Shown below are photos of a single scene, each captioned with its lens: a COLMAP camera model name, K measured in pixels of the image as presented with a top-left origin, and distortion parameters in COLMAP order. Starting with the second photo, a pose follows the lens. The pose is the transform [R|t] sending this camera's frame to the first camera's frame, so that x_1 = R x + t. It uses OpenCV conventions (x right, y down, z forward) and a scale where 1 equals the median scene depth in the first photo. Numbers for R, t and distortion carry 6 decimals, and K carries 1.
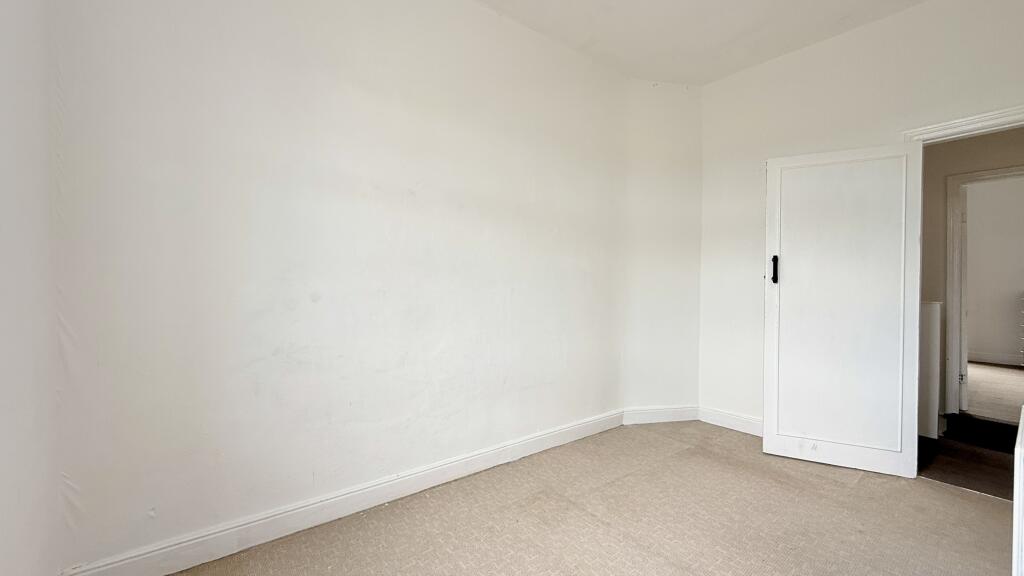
lens RADIAL K [[408.0, 0, 509.1], [0, 408.0, 288.1], [0, 0, 1]] dist [0.000648, 0.000088]
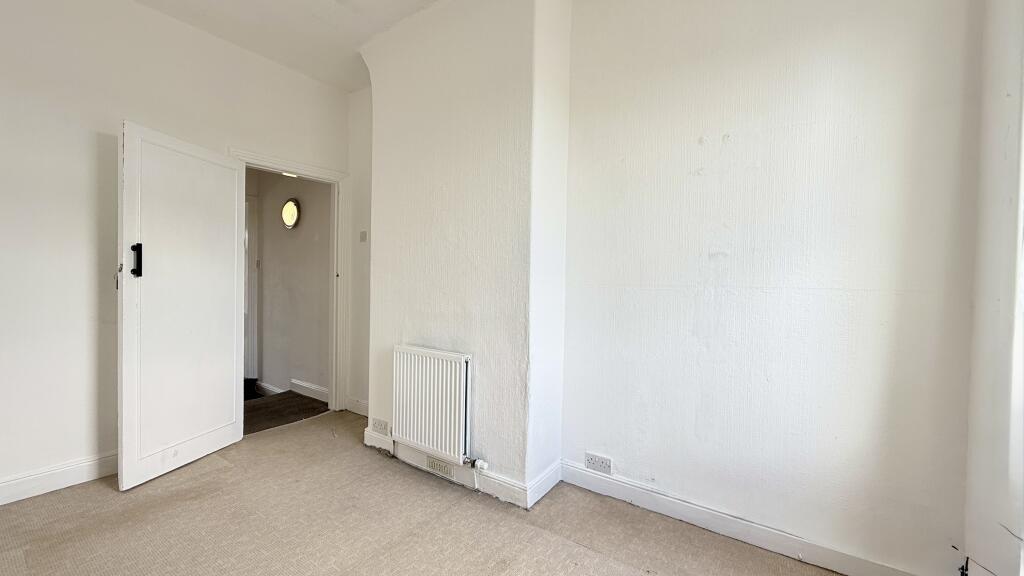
lens RADIAL K [[408.0, 0, 509.1], [0, 408.0, 288.1], [0, 0, 1]] dist [0.000648, 0.000088]
pose [[-0.292049, -0.016530, 0.956261, -0.379525], [-0.005511, 0.999863, 0.015601, -0.006573], [-0.956388, -0.000714, -0.292100, 0.574007]]
